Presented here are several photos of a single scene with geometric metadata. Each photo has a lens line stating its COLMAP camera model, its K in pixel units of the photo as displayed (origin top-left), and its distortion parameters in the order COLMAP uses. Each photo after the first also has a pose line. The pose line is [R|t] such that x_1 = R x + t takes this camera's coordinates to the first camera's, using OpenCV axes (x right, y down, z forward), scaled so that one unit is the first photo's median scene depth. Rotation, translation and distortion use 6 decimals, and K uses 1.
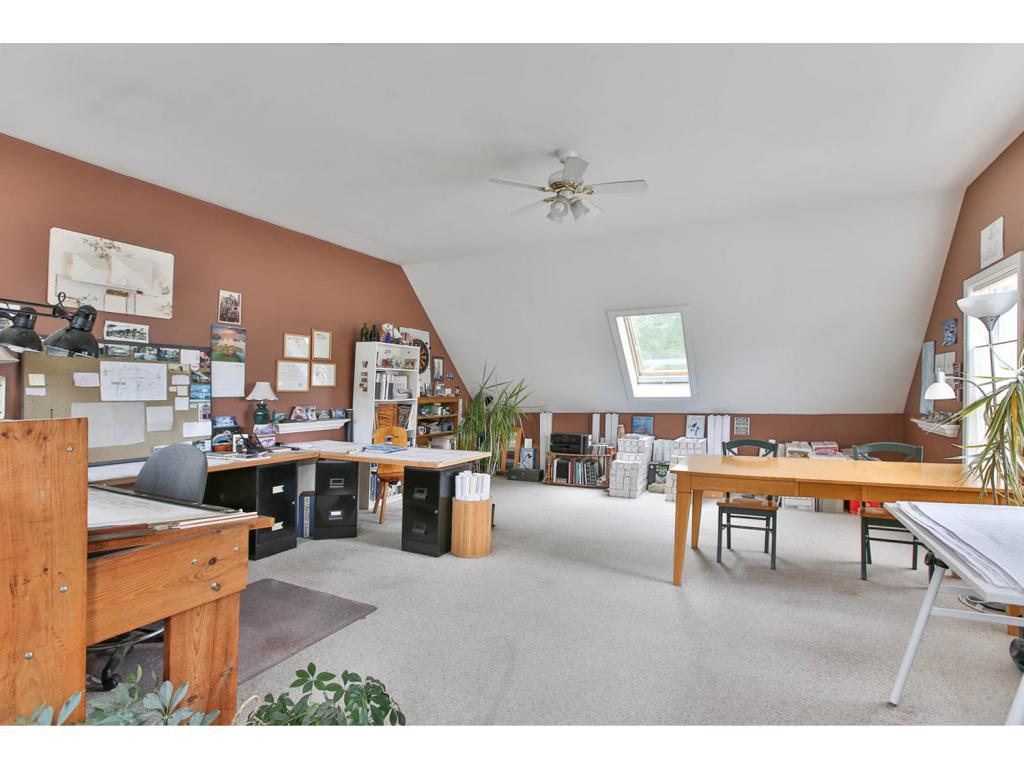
lens RADIAL K [[497.2, 0, 511.6], [0, 497.2, 384.5], [0, 0, 1]] dist [-0.006366, 0.000880]
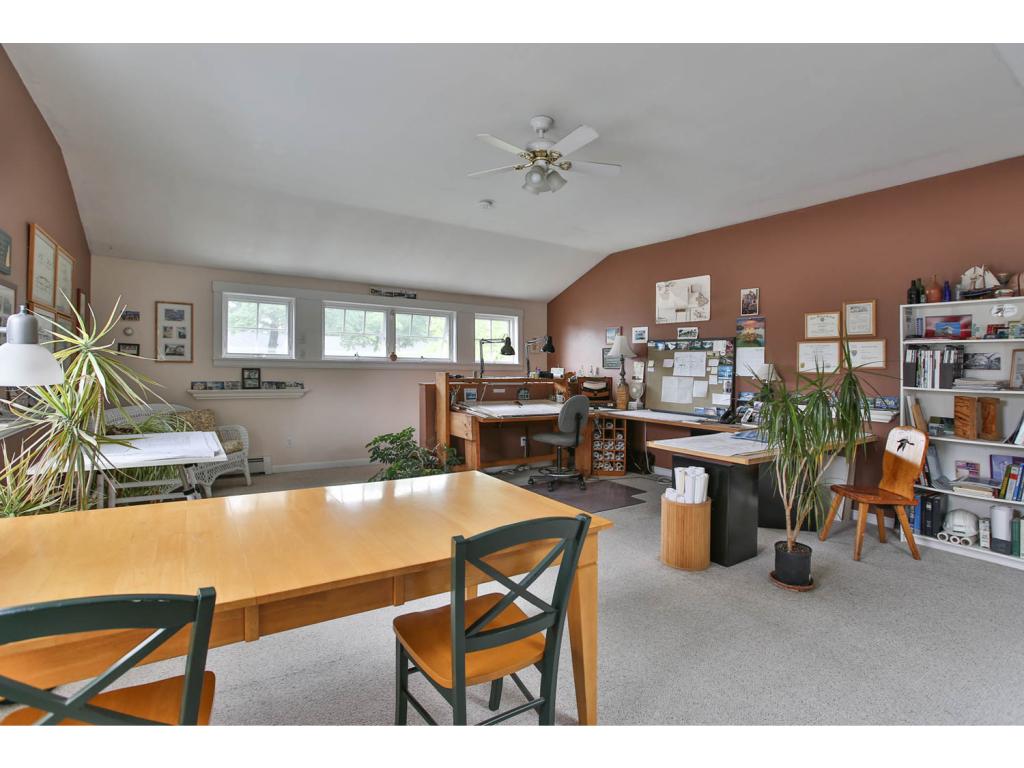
lens RADIAL K [[534.0, 0, 511.5], [0, 534.0, 375.3], [0, 0, 1]] dist [-0.005130, -0.000291]
pose [[-0.482671, 0.007102, -0.875773, 0.875068], [-0.007325, 0.999899, 0.012145, 0.011508], [0.875771, 0.012277, -0.482570, 1.161859]]
